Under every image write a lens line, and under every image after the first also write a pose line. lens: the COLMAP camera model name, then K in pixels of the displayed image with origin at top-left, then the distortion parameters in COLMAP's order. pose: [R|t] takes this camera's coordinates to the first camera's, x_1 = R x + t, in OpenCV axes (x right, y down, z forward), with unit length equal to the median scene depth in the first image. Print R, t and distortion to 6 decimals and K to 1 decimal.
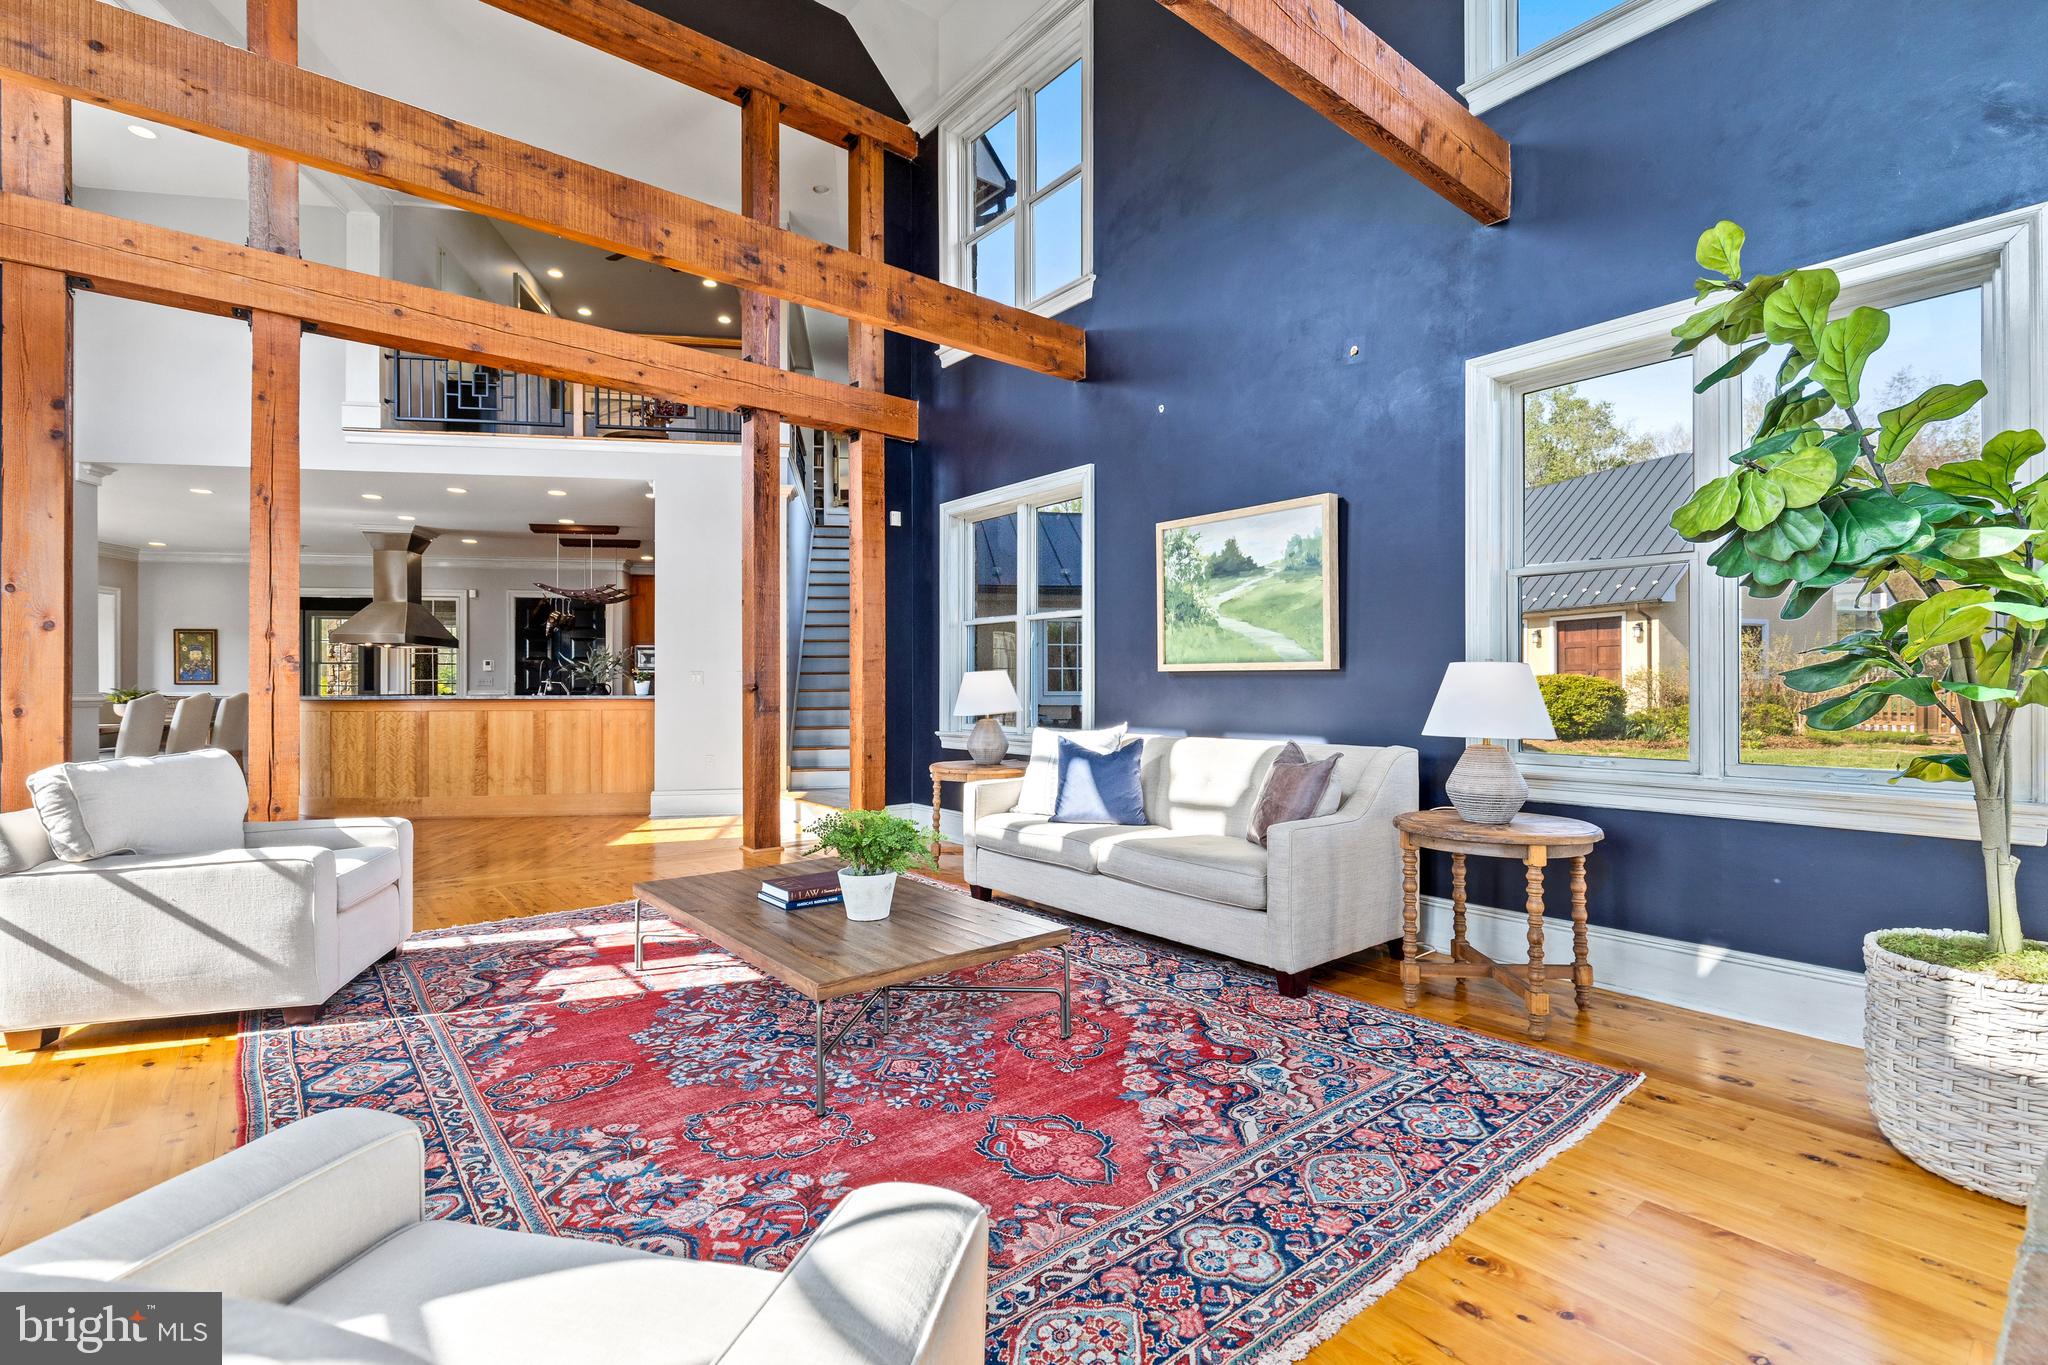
lens RADIAL K [[925.4, 0, 1017.8], [0, 925.4, 686.0], [0, 0, 1]] dist [0.007798, -0.000648]
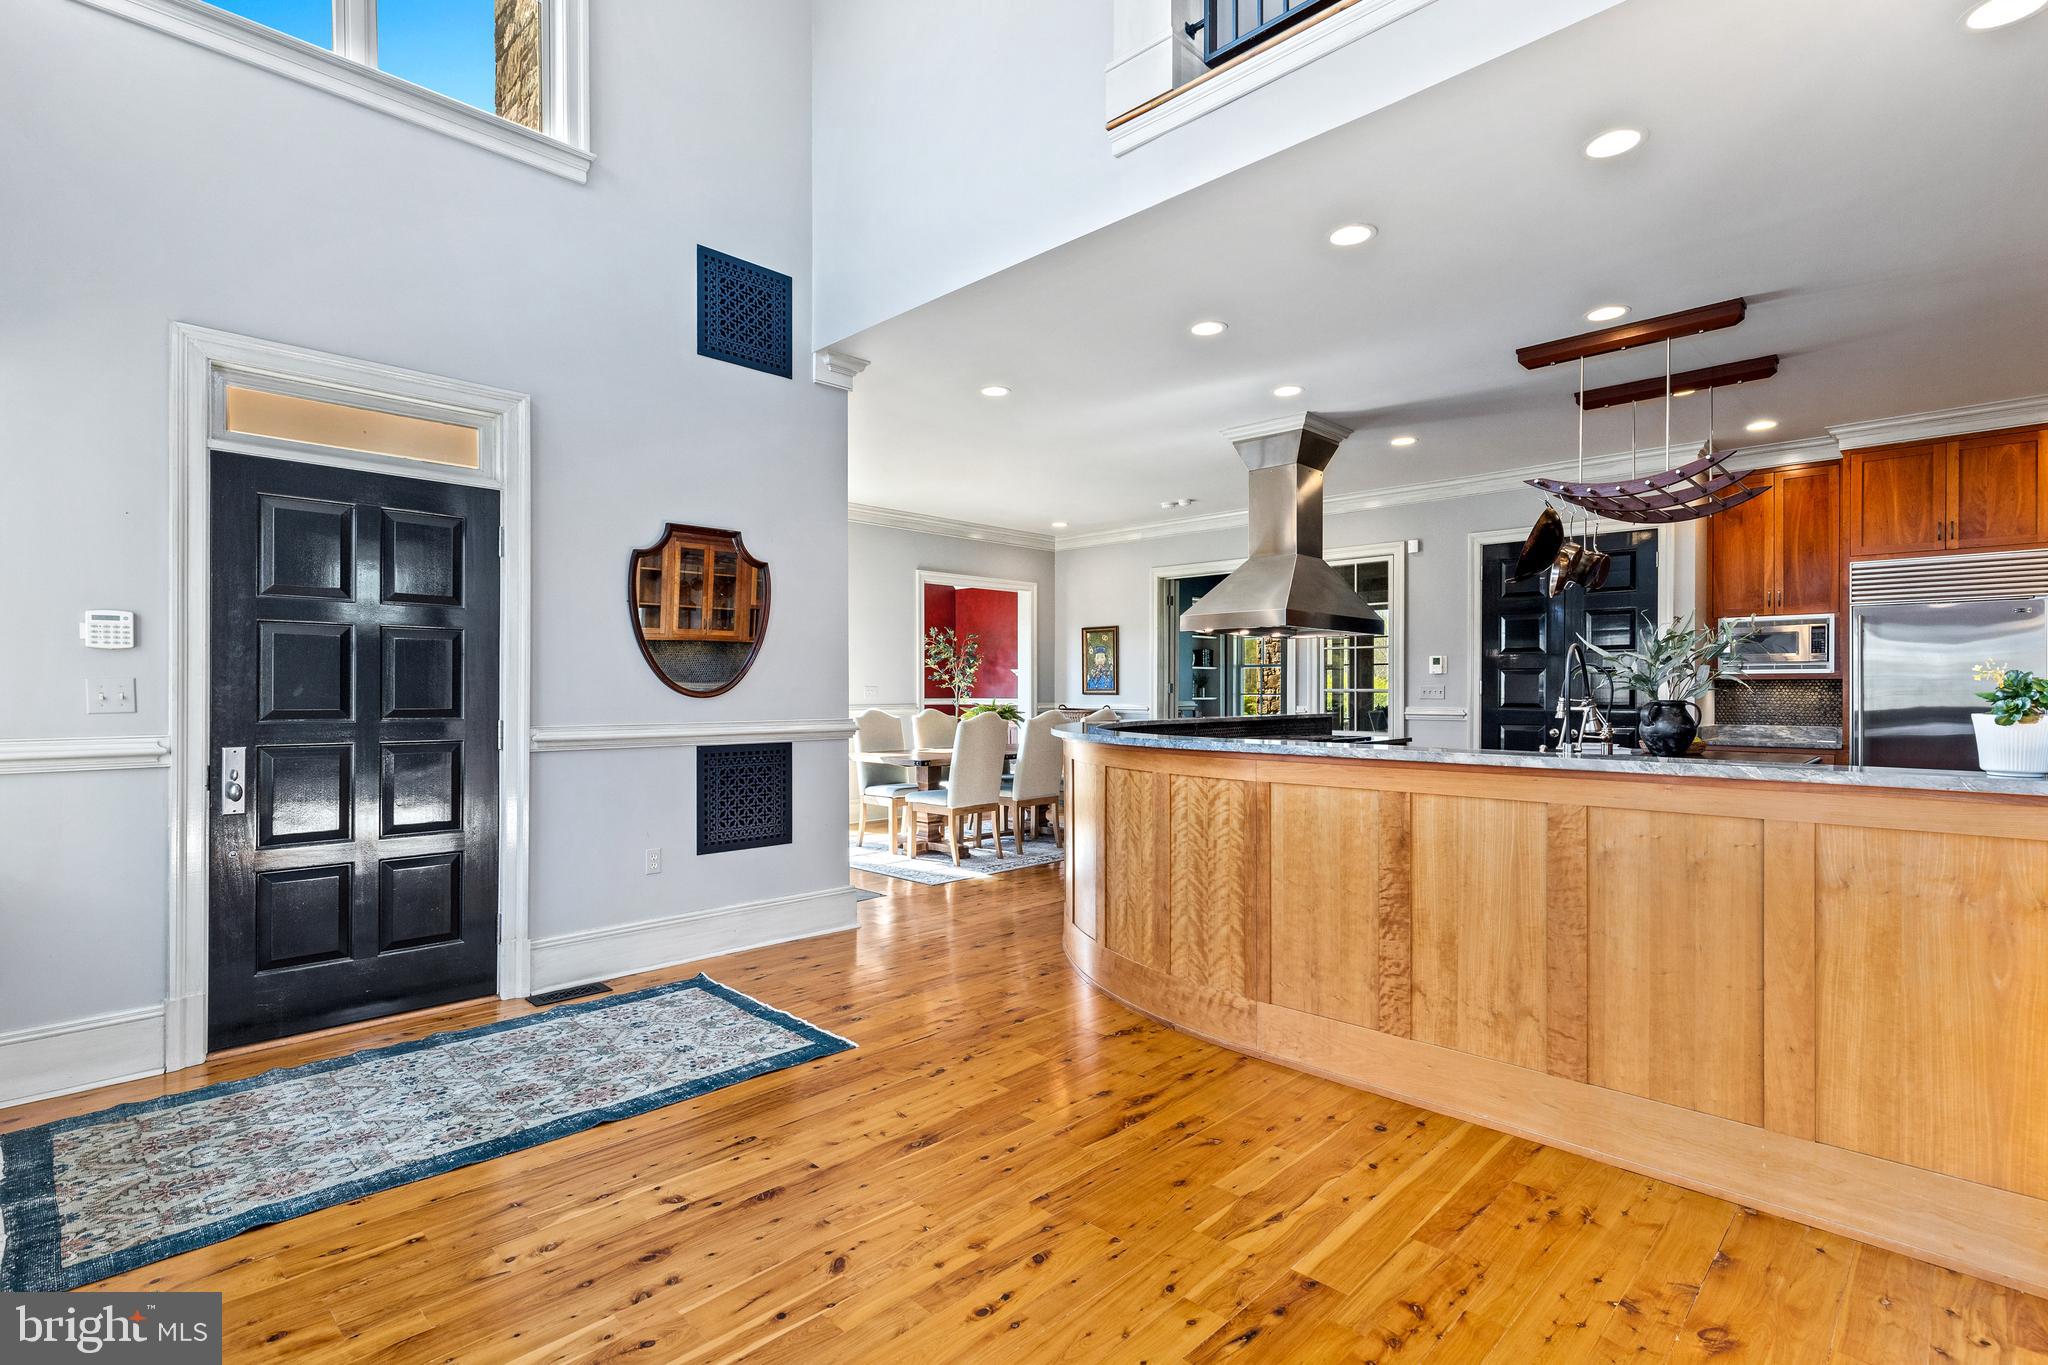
lens RADIAL K [[950.4, 0, 1023.9], [0, 950.4, 688.7], [0, 0, 1]] dist [0.001192, -0.000280]
pose [[0.588950, 0.002060, -0.808167, -0.368778], [-0.000399, 0.999997, 0.002258, -0.012653], [0.808169, -0.001007, 0.588949, 0.671248]]
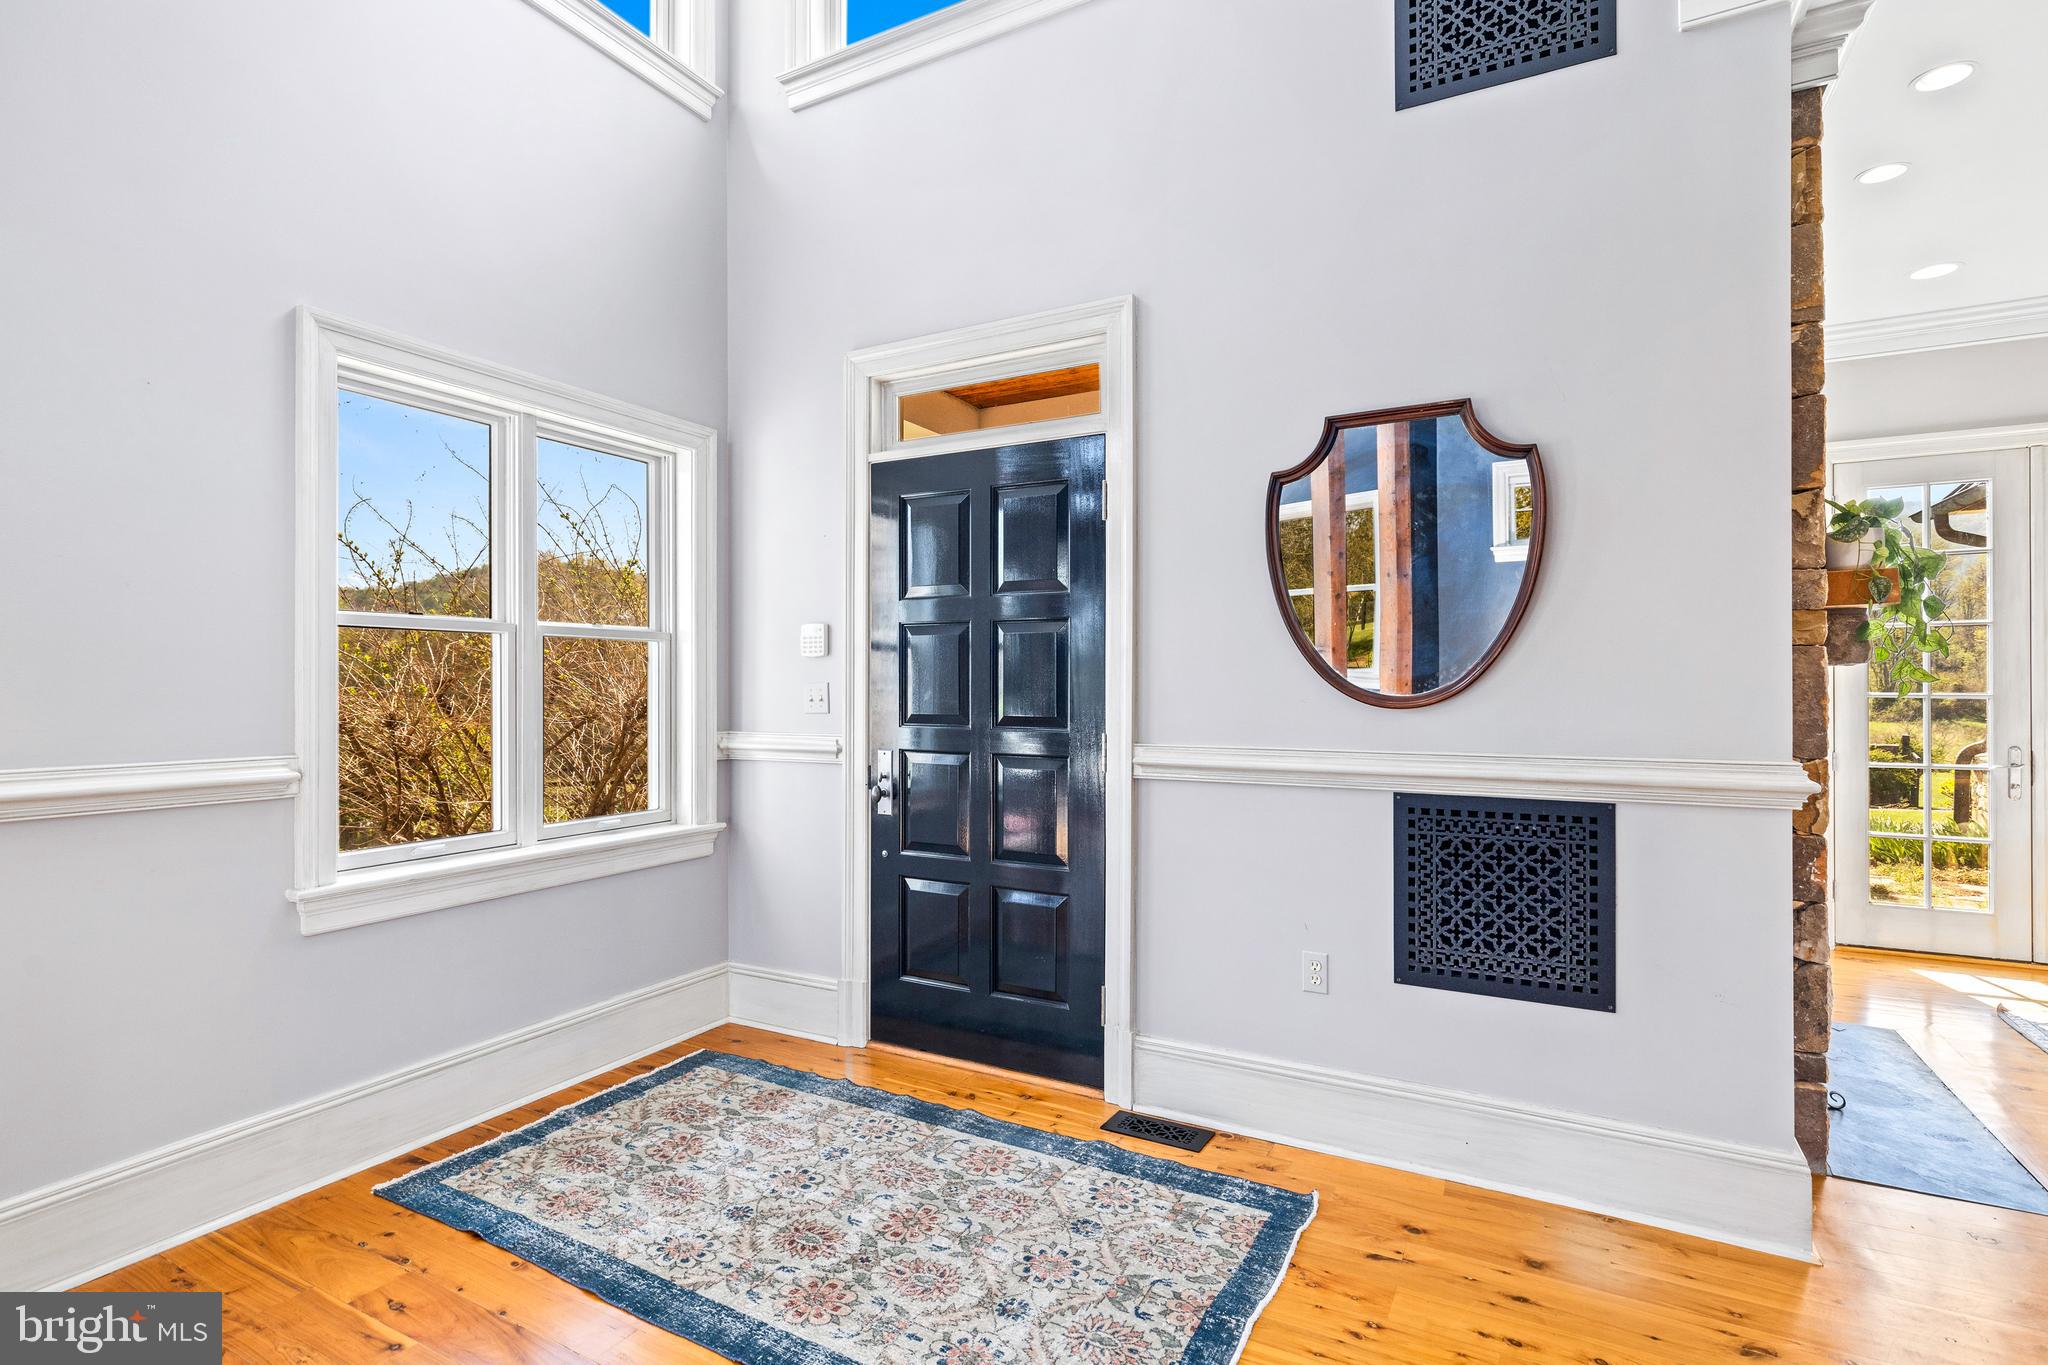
lens RADIAL K [[1000.2, 0, 1024.0], [0, 1000.2, 682.5], [0, 0, 1]] dist [-0.001782, -0.000512]
pose [[-0.621380, 0.004194, -0.783498, -0.577563], [0.005607, 0.999984, 0.000906, -0.015671], [0.783489, -0.003830, -0.621393, 0.939464]]
